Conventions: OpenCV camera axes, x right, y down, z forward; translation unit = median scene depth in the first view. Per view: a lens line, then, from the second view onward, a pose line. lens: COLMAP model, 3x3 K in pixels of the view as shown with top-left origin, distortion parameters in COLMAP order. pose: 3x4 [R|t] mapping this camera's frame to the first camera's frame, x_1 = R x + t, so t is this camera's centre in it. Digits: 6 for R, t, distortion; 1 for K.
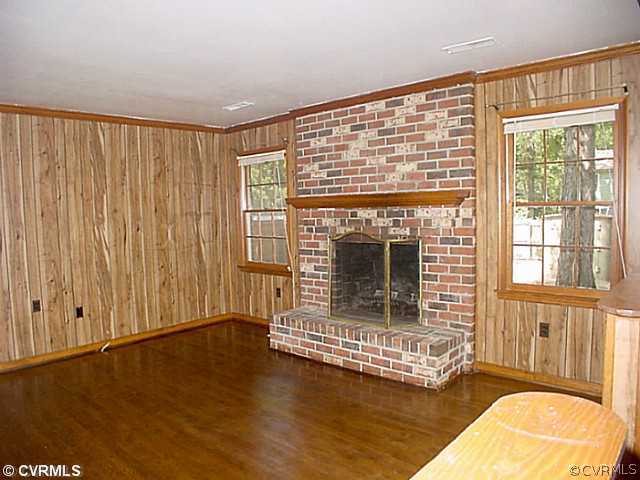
lens RADIAL K [[469.4, 0, 320.0], [0, 469.4, 240.0], [0, 0, 1]] dist [-0.112552, 0.007752]
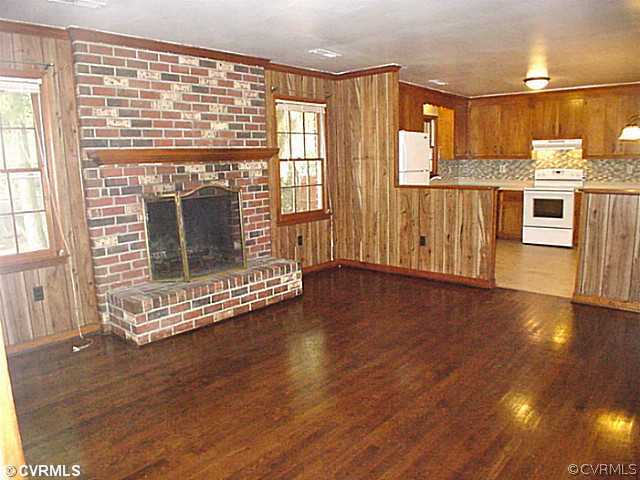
lens RADIAL K [[469.4, 0, 320.0], [0, 469.4, 240.0], [0, 0, 1]] dist [-0.112552, 0.007752]
pose [[0.001775, -0.135503, 0.990775, -0.925234], [0.098952, 0.985938, 0.134664, -0.013133], [-0.995091, 0.097800, 0.015159, 0.758573]]
